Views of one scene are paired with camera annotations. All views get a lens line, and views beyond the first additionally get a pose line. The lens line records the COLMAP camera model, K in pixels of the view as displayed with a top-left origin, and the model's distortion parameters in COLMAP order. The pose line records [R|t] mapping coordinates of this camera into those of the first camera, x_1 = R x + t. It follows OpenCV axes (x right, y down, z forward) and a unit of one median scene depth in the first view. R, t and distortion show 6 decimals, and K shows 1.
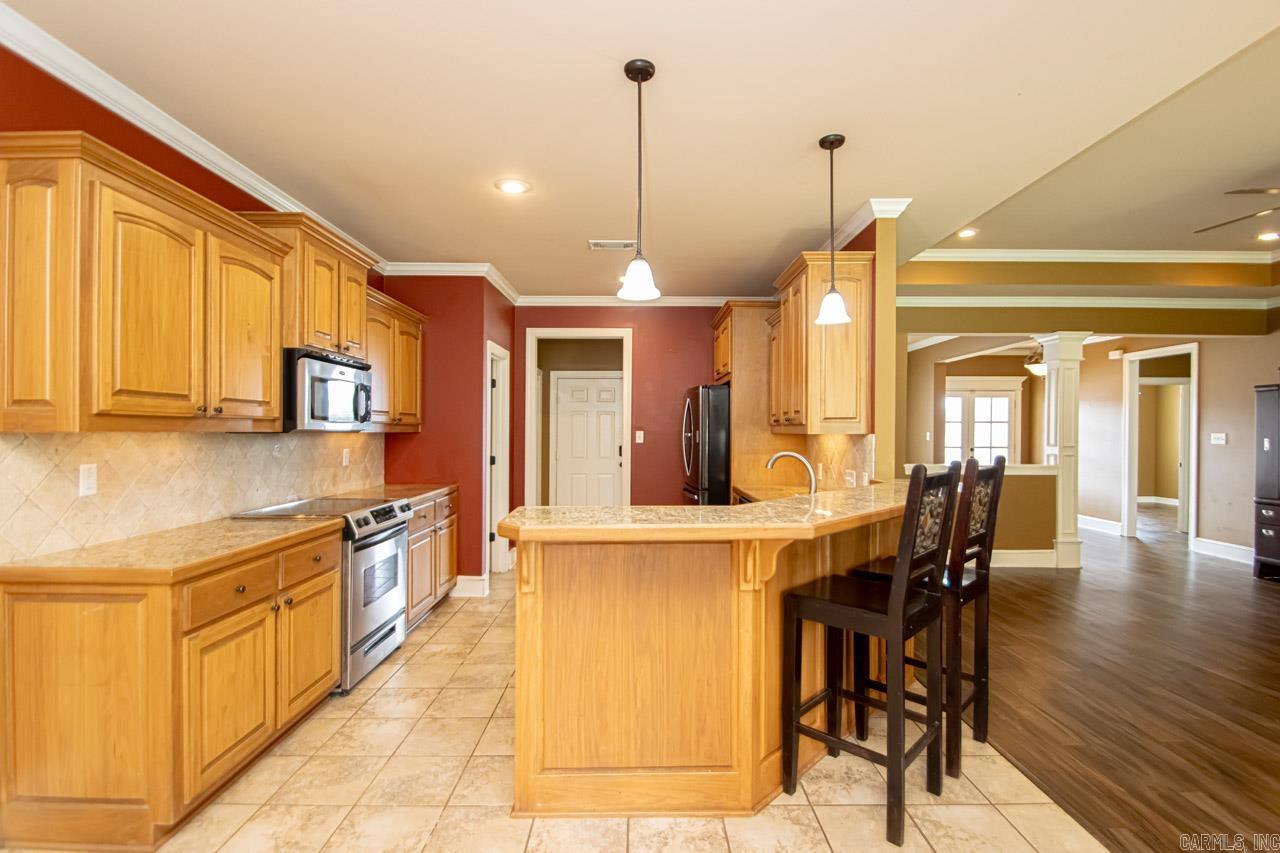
lens RADIAL K [[599.6, 0, 644.6], [0, 599.6, 430.0], [0, 0, 1]] dist [0.014826, -0.016812]
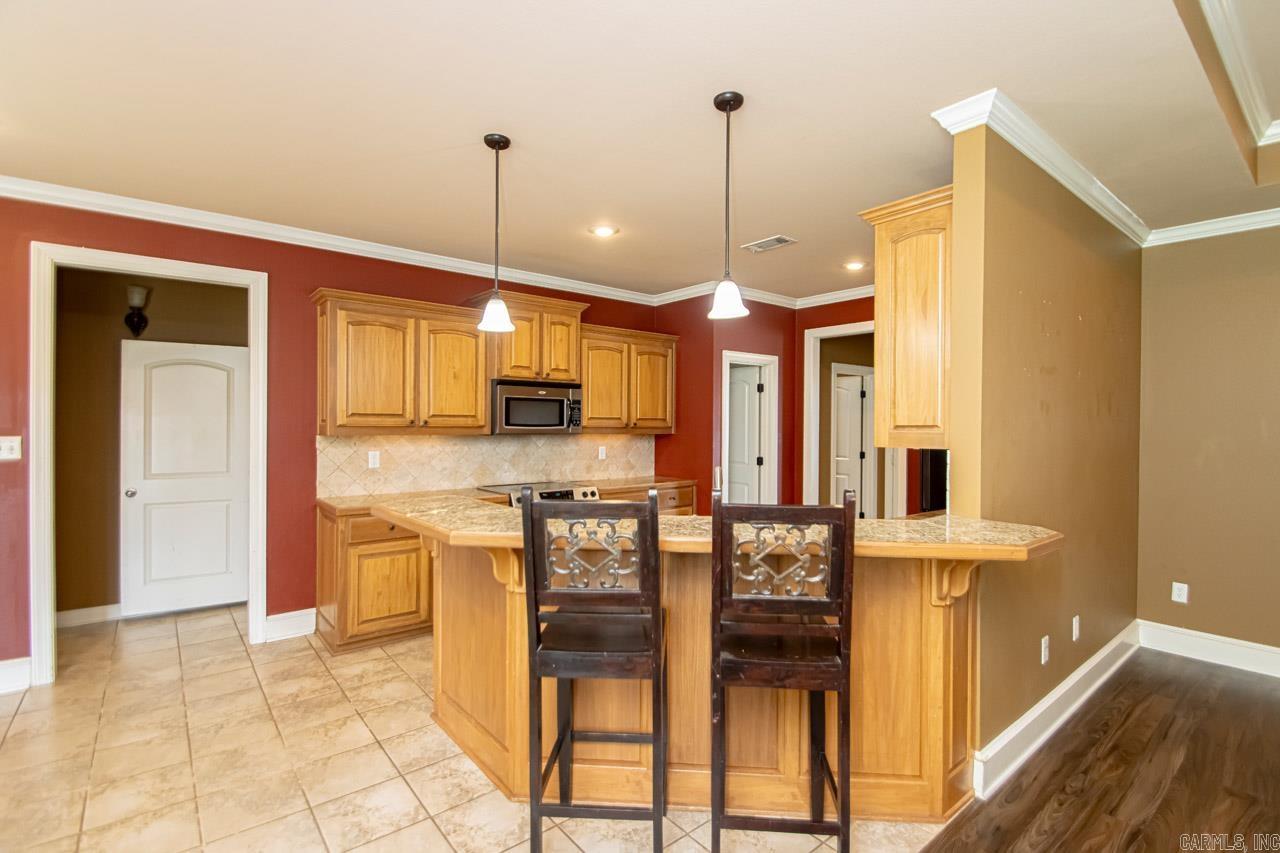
lens RADIAL K [[594.5, 0, 650.8], [0, 594.5, 422.7], [0, 0, 1]] dist [0.015360, -0.013898]
pose [[0.633789, 0.001366, -0.773505, 0.919103], [-0.004681, 0.999987, -0.002070, -0.028810], [0.773492, 0.004932, 0.633787, 0.402672]]
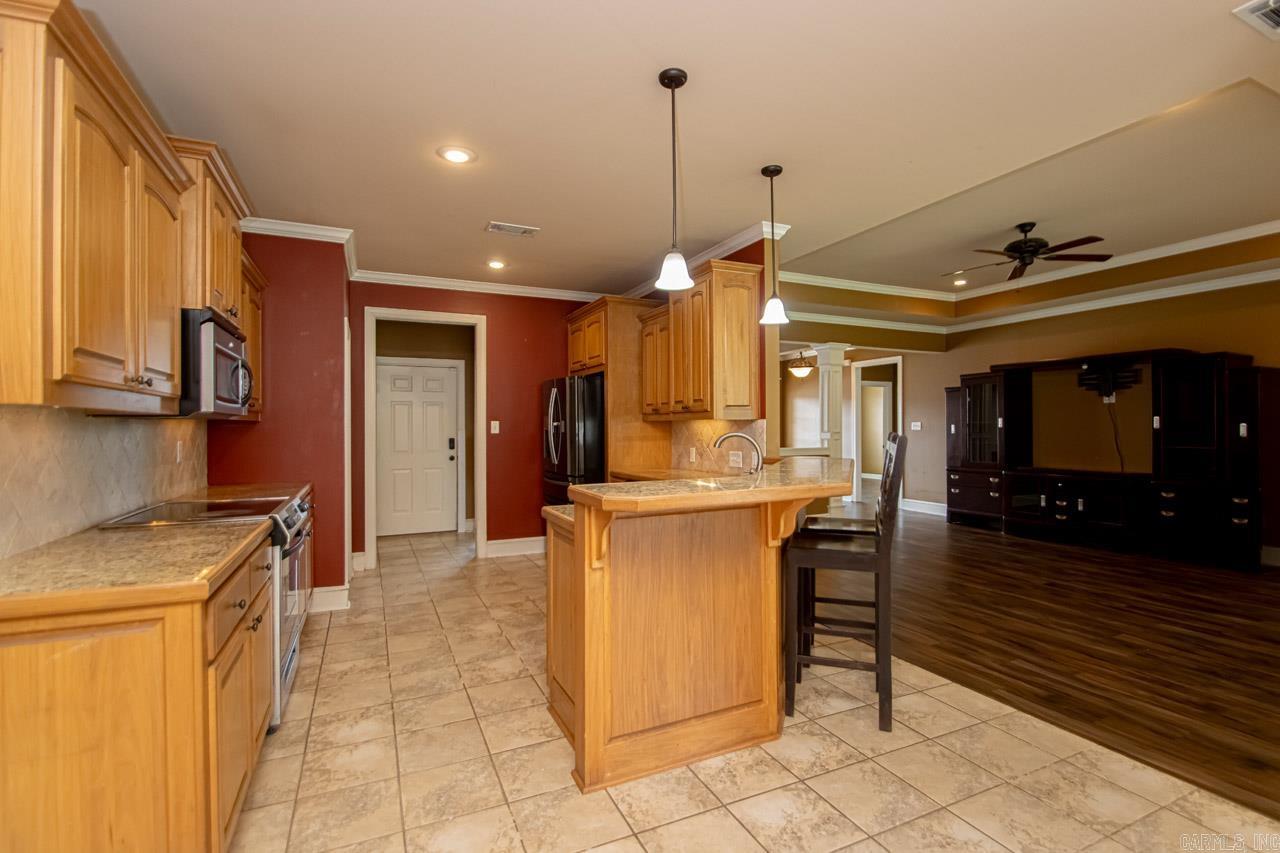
lens RADIAL K [[594.5, 0, 650.8], [0, 594.5, 422.7], [0, 0, 1]] dist [0.015360, -0.013898]
pose [[0.907298, -0.003829, 0.420471, -0.419715], [0.006650, 0.999964, -0.005243, 0.024404], [-0.420436, 0.007553, 0.907291, 0.035902]]
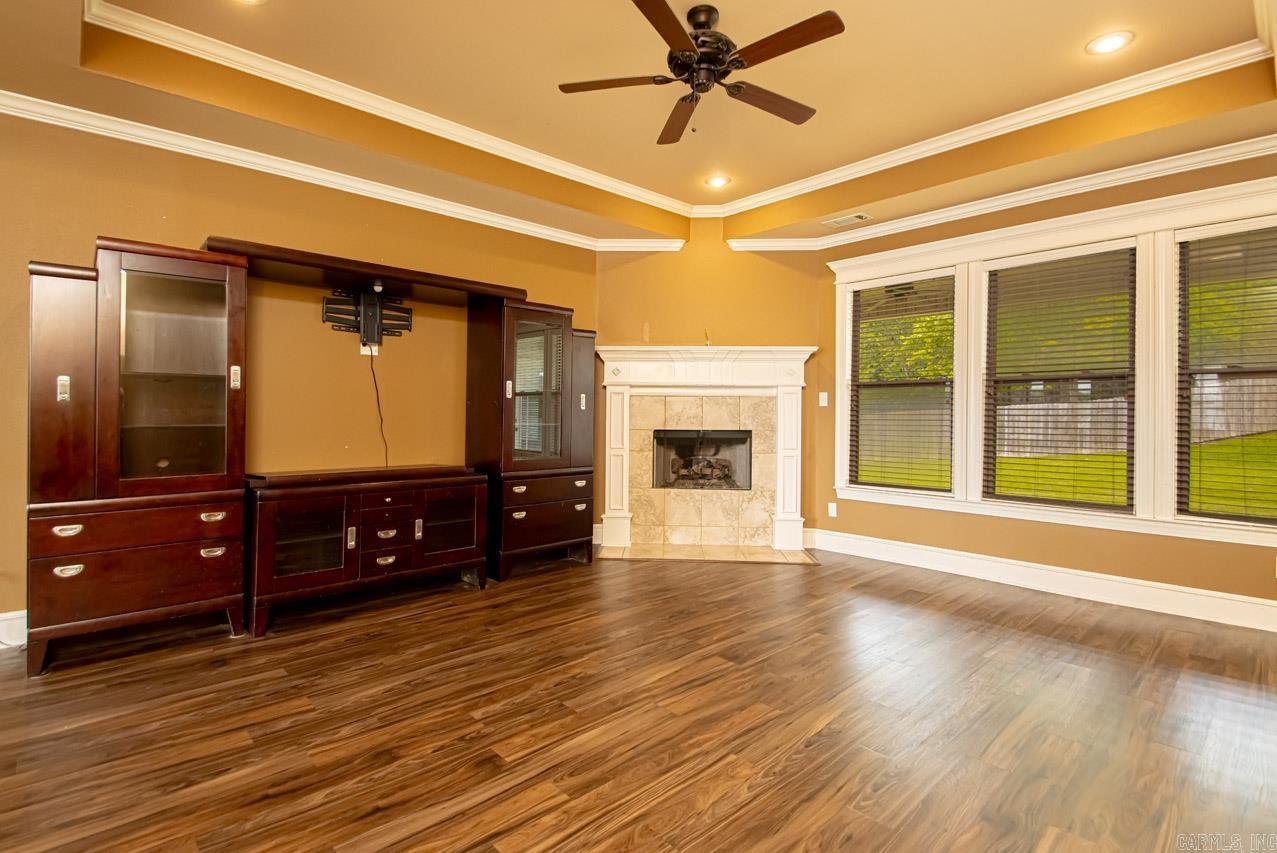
lens RADIAL K [[598.2, 0, 643.1], [0, 598.2, 430.0], [0, 0, 1]] dist [0.014826, -0.016812]
pose [[-0.675913, -0.024032, 0.736589, 0.771481], [-0.009089, 0.999664, 0.024275, 0.085335], [-0.736925, 0.009713, -0.675904, 1.998863]]
